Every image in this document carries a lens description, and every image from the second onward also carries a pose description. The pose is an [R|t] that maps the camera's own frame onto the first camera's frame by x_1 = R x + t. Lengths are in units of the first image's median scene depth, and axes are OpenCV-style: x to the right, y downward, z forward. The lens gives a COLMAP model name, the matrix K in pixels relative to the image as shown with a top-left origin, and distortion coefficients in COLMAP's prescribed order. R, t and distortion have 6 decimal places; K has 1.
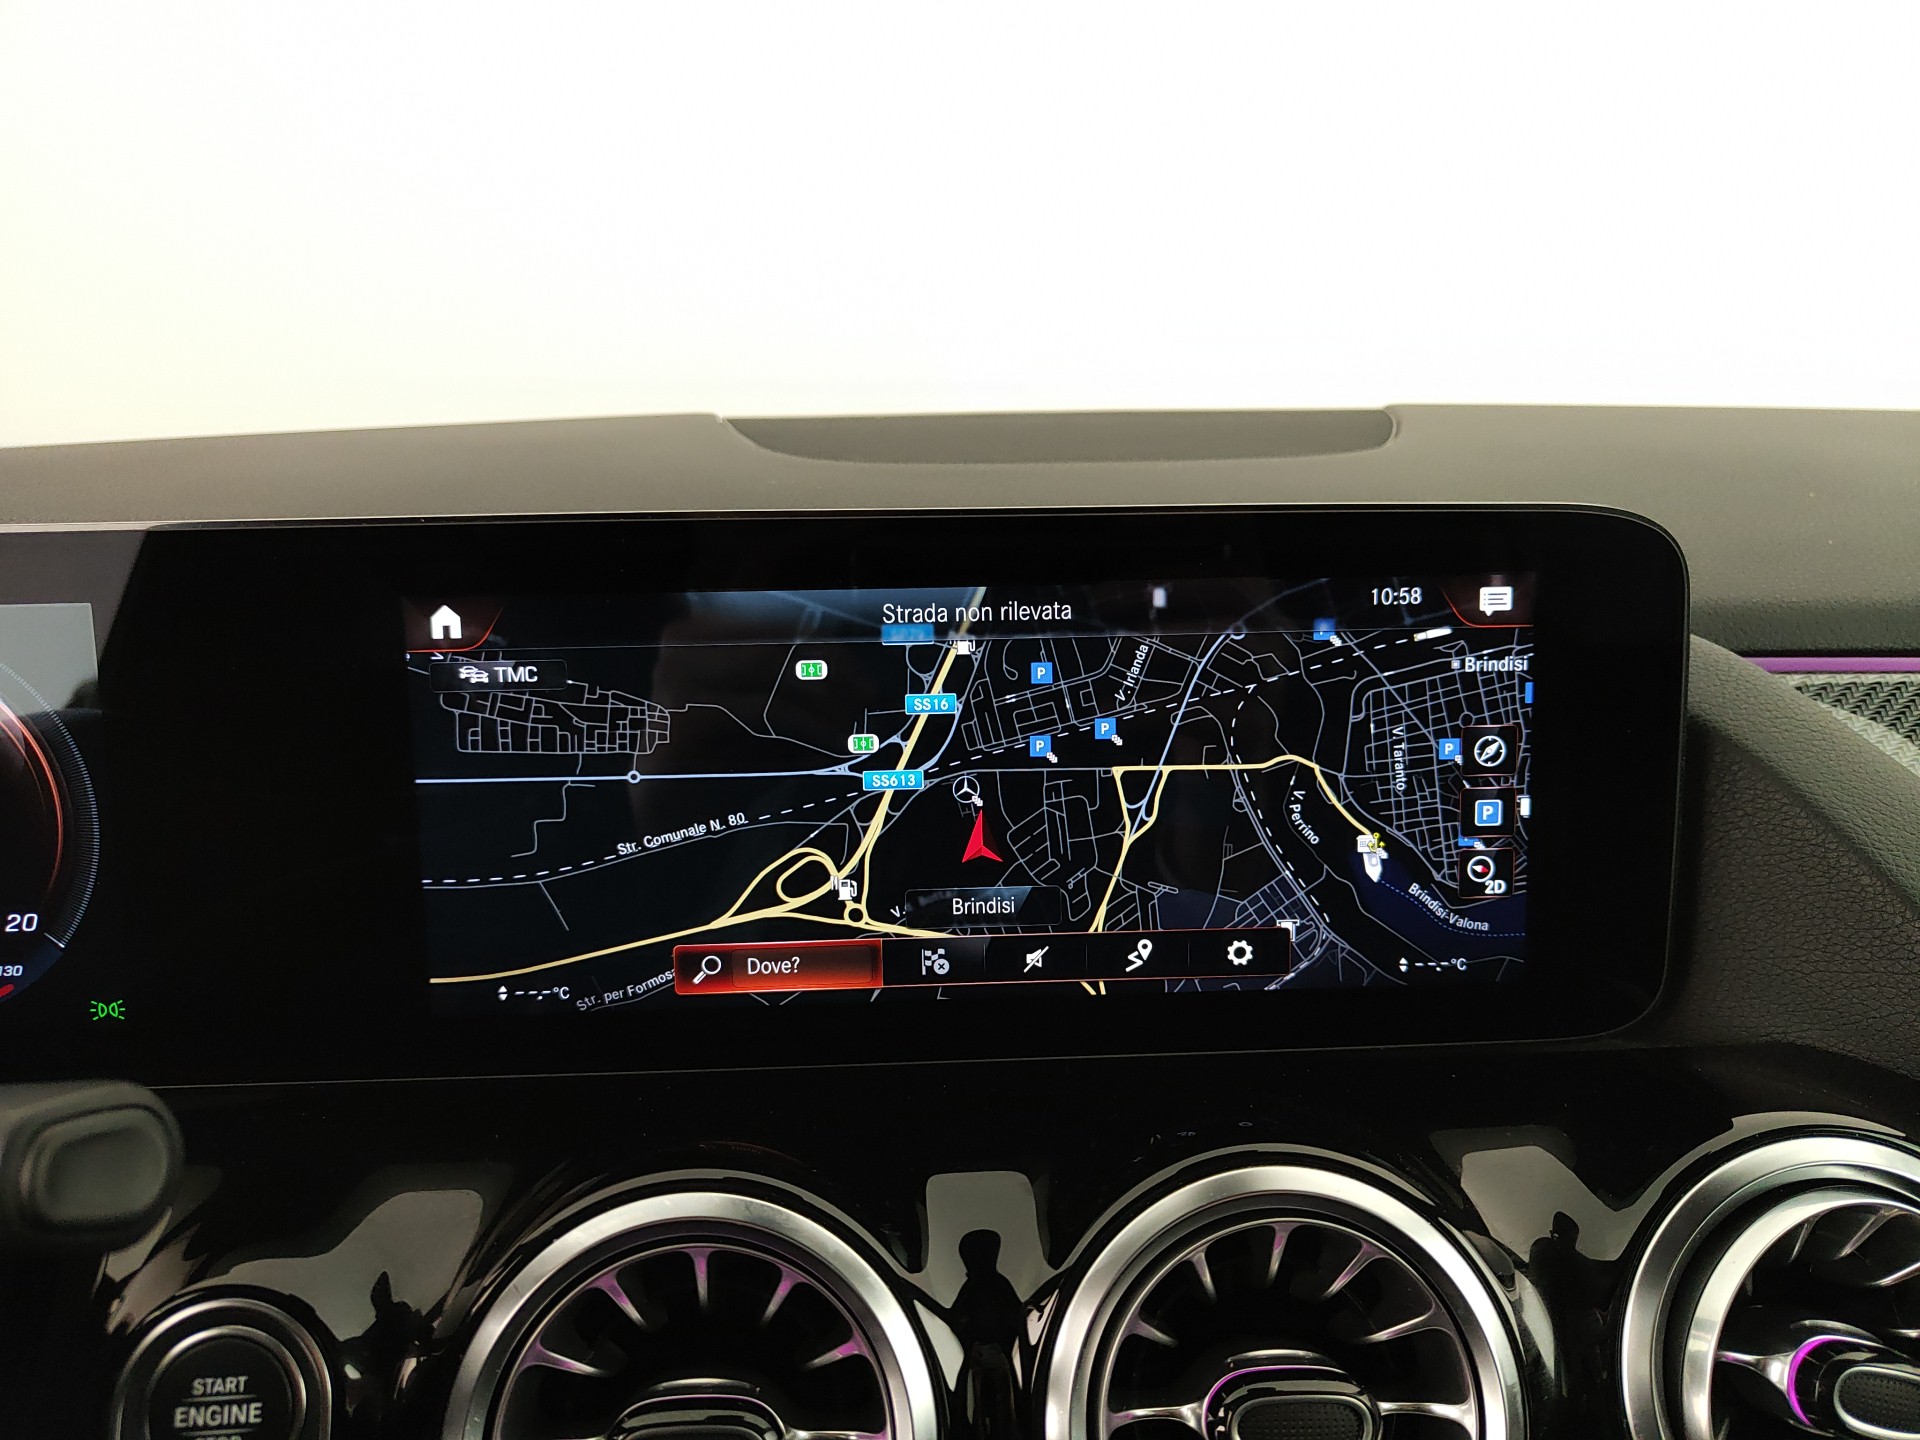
lens RADIAL K [[1381.9, 0, 972.6], [0, 1381.9, 735.1], [0, 0, 1]] dist [0.016712, -0.045857]
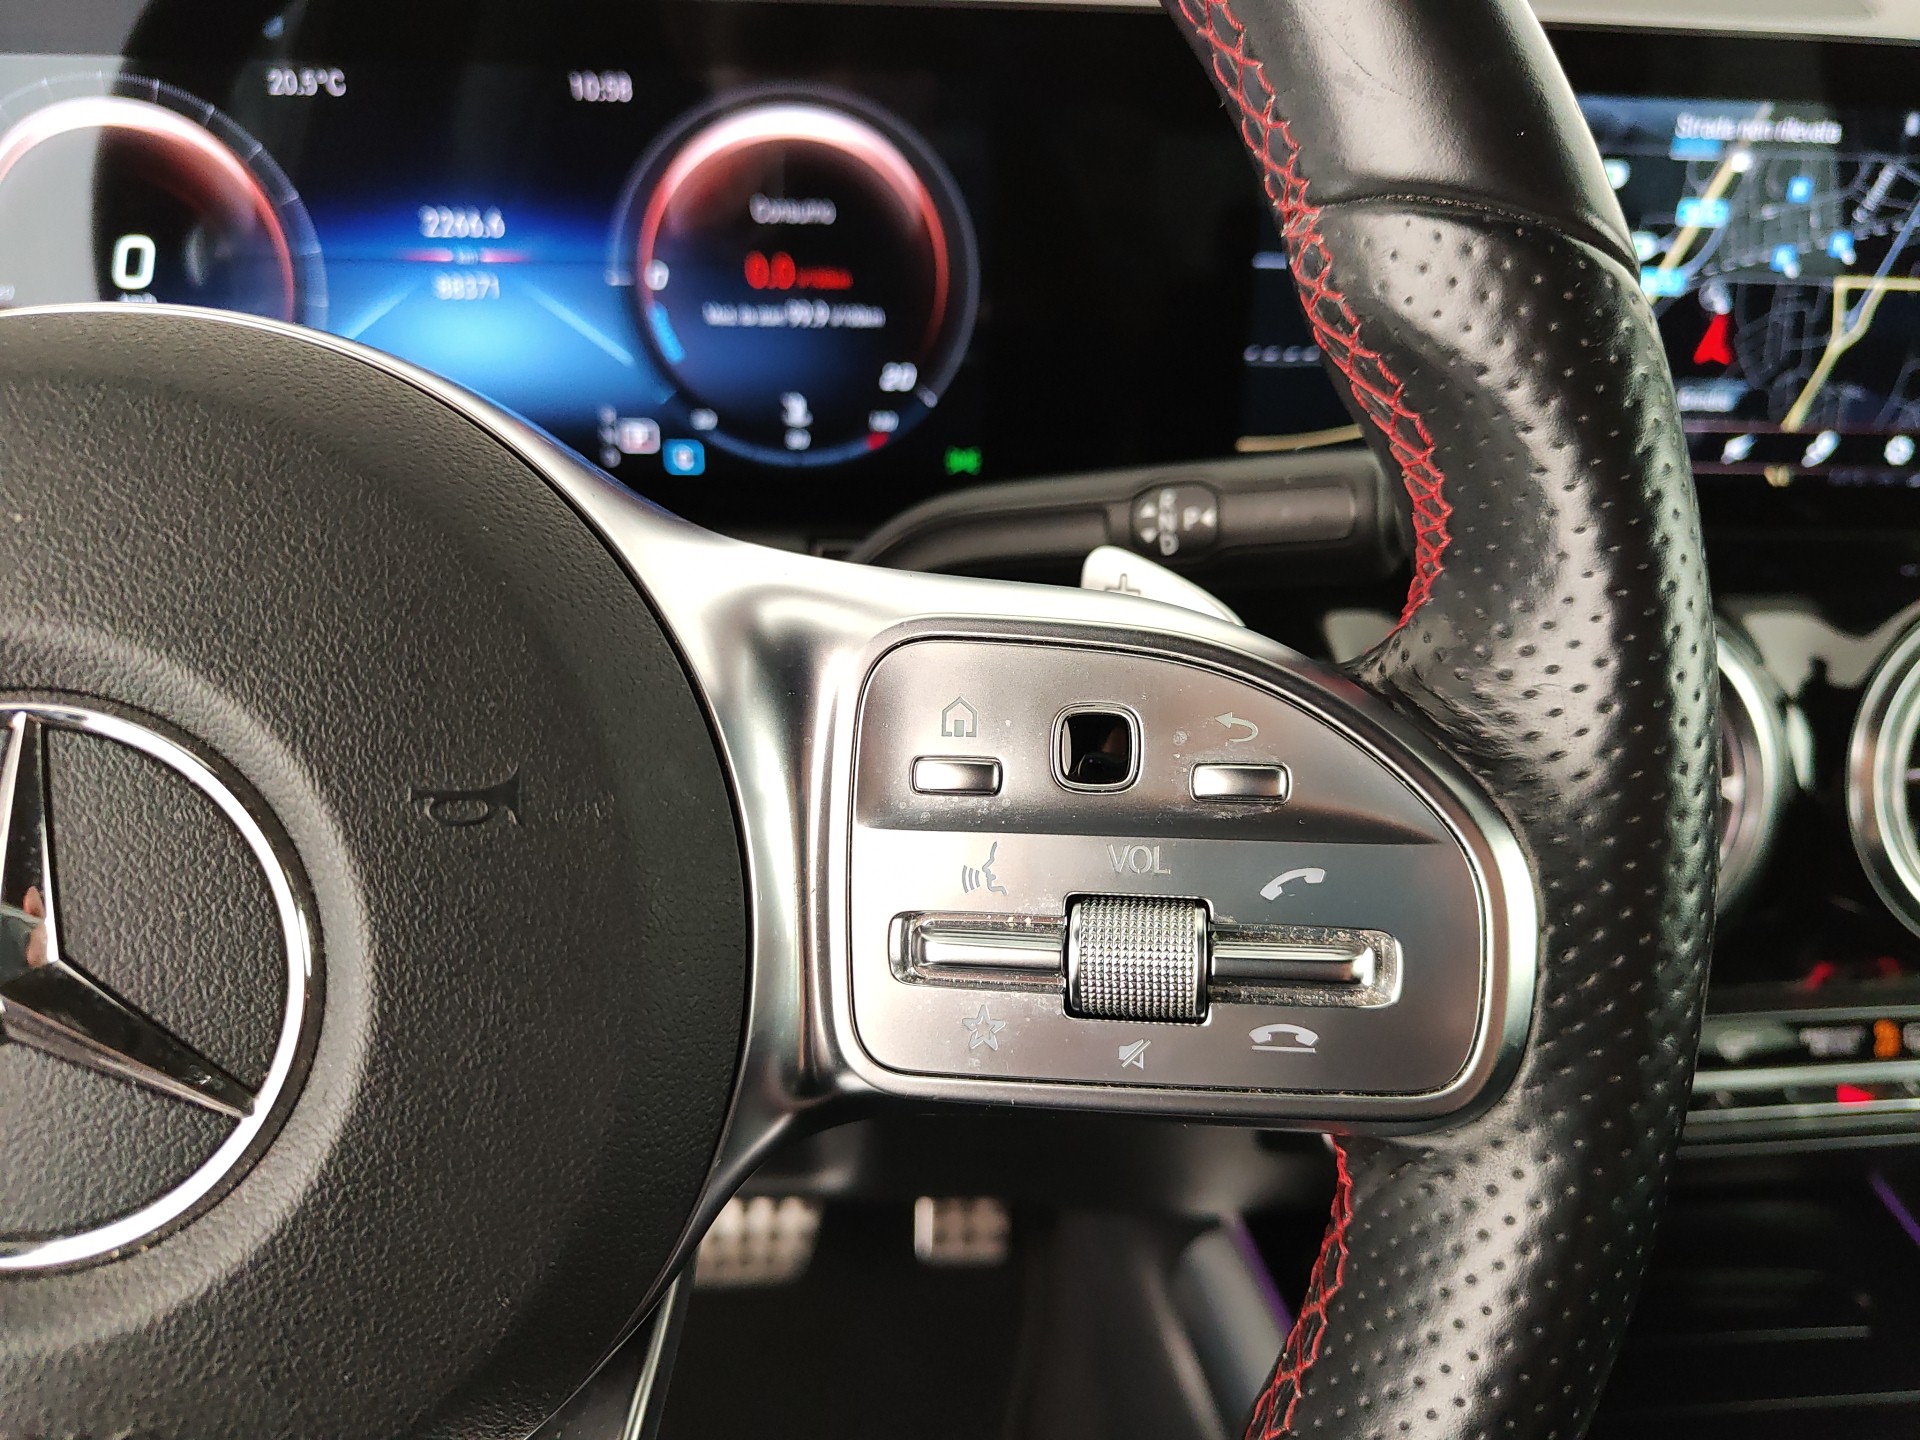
lens RADIAL K [[1381.9, 0, 945.1], [0, 1381.9, 720.8], [0, 0, 1]] dist [0.016712, -0.045857]
pose [[0.998482, 0.026110, 0.048506, -0.694446], [-0.036835, 0.971184, 0.235466, 0.138118], [-0.040960, -0.236896, 0.970671, -0.171465]]
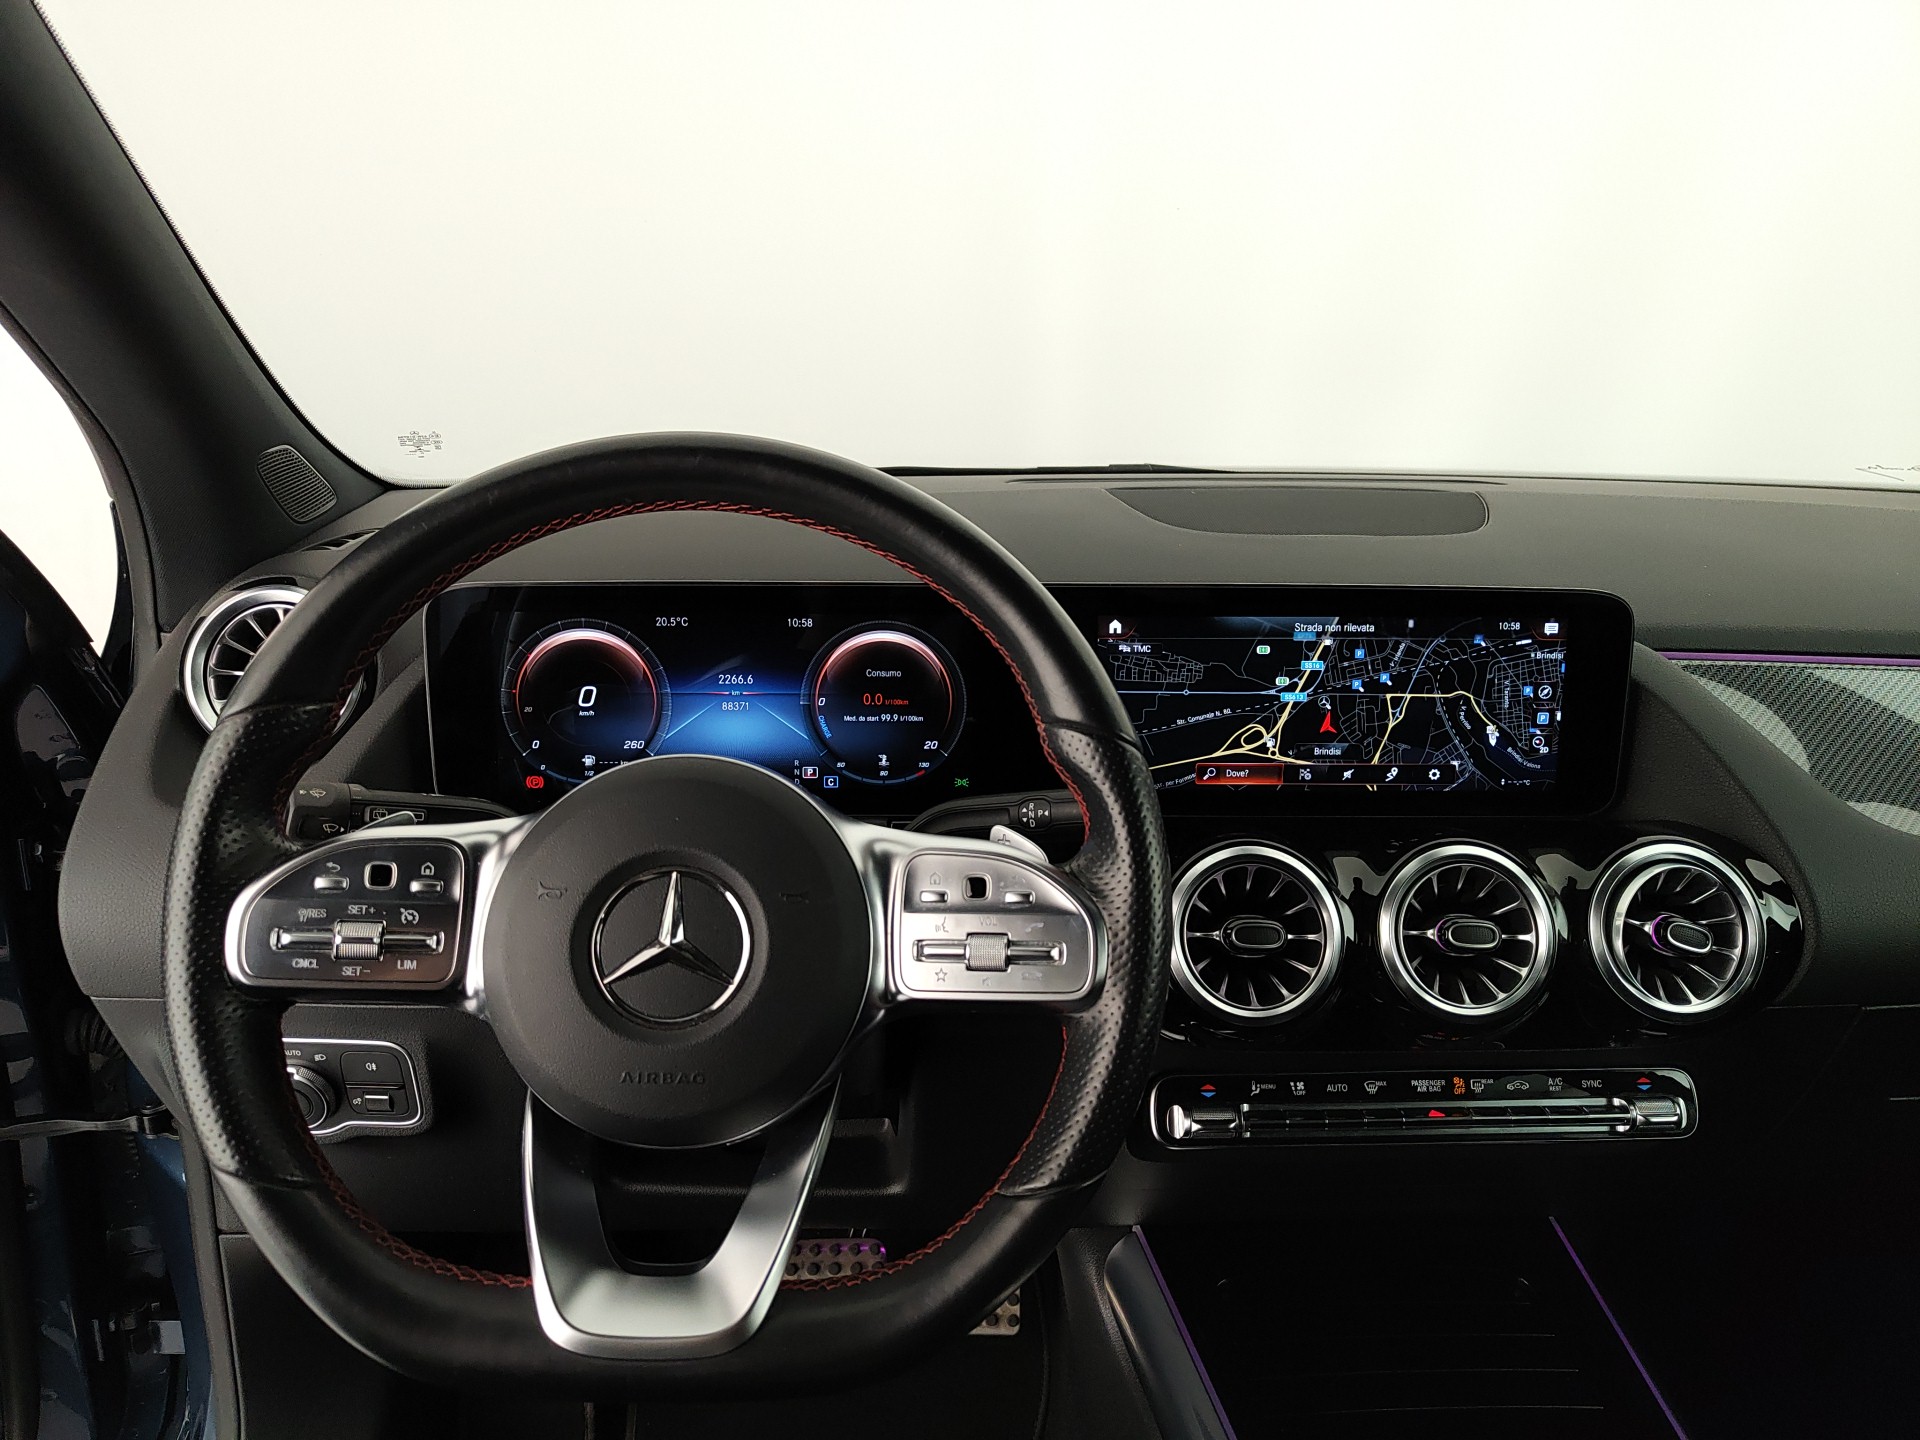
lens RADIAL K [[1381.9, 0, 953.3], [0, 1381.9, 725.9], [0, 0, 1]] dist [0.016712, -0.045857]
pose [[0.999528, 0.030540, -0.003245, -0.639702], [-0.030336, 0.998254, 0.050687, -0.020619], [0.004788, -0.050565, 0.998709, -1.395983]]
